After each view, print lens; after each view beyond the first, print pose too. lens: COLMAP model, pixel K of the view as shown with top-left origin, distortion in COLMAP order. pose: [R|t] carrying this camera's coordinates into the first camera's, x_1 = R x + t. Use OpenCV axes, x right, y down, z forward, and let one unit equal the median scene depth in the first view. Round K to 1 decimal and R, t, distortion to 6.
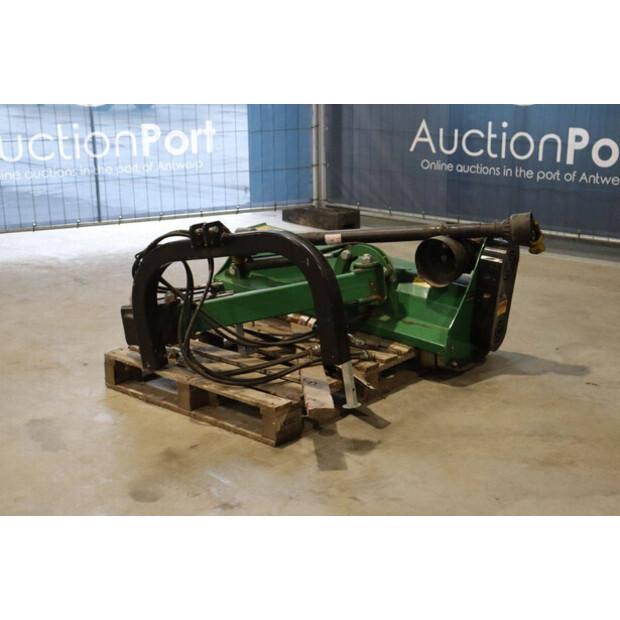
lens RADIAL K [[953.5, 0, 310.0], [0, 953.5, 310.0], [0, 0, 1]] dist [0.107317, 0.153799]
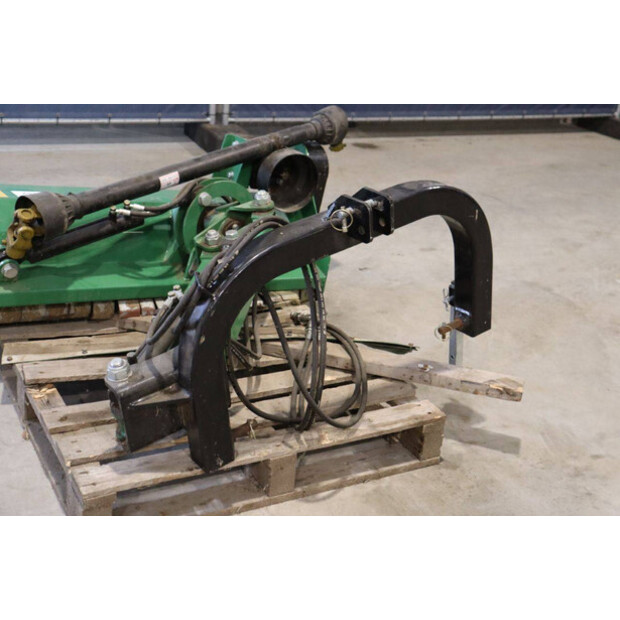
lens RADIAL K [[859.3, 0, 310.0], [0, 859.3, 310.0], [0, 0, 1]] dist [0.057773, 0.066398]
pose [[0.351374, -0.337601, 0.873248, -0.354693], [0.156733, 0.940771, 0.300640, -0.109055], [-0.923023, 0.031230, 0.383475, 0.464811]]
